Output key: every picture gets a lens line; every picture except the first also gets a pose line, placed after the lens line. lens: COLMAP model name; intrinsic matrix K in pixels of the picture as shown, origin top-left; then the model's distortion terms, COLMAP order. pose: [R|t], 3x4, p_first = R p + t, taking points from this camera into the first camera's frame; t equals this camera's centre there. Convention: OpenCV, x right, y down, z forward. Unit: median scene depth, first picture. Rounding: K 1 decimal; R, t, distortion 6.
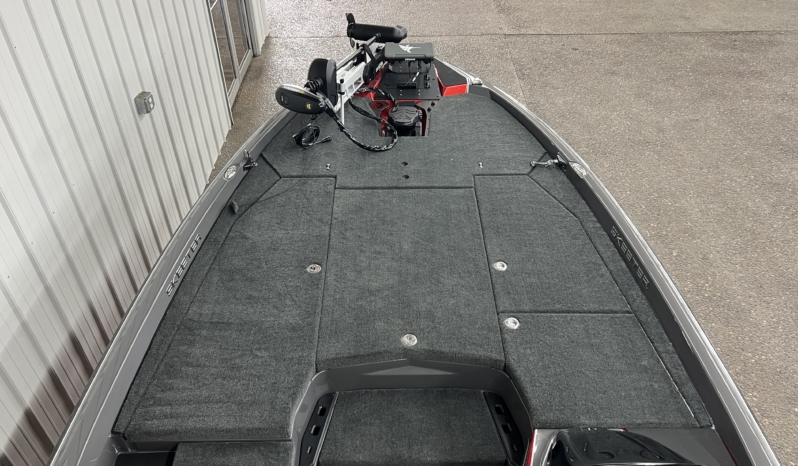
lens RADIAL K [[615.2, 0, 401.5], [0, 615.2, 220.8], [0, 0, 1]] dist [0.010624, -0.002107]
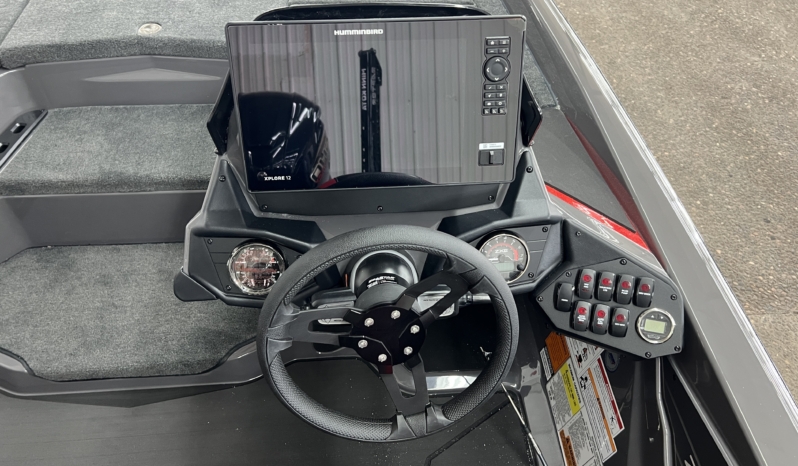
lens RADIAL K [[619.9, 0, 401.1], [0, 619.9, 222.4], [0, 0, 1]] dist [0.009313, -0.000573]
pose [[0.996090, -0.034266, 0.081428, 0.130011], [0.023653, 0.991507, 0.127887, 0.183636], [-0.085119, -0.125461, 0.988440, 0.145088]]
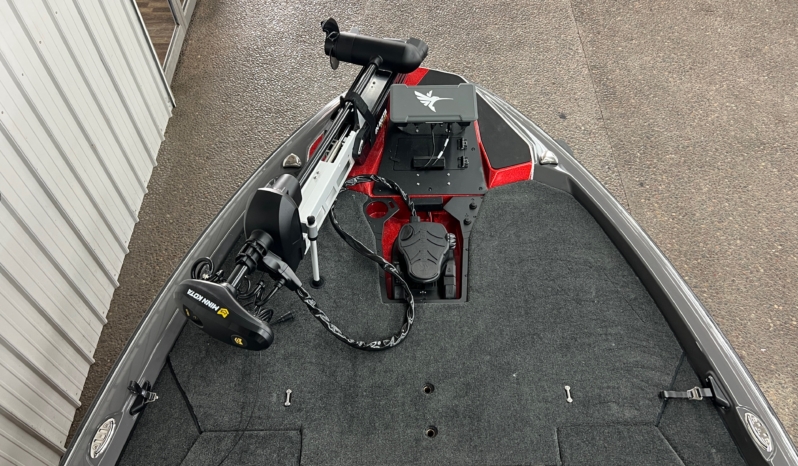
lens RADIAL K [[619.9, 0, 401.1], [0, 619.9, 222.4], [0, 0, 1]] dist [0.009313, -0.000573]
pose [[0.999985, 0.003319, -0.004358, -0.014012], [-0.002145, 0.969224, 0.246173, -0.309958], [0.005041, -0.246160, 0.969216, 0.415887]]
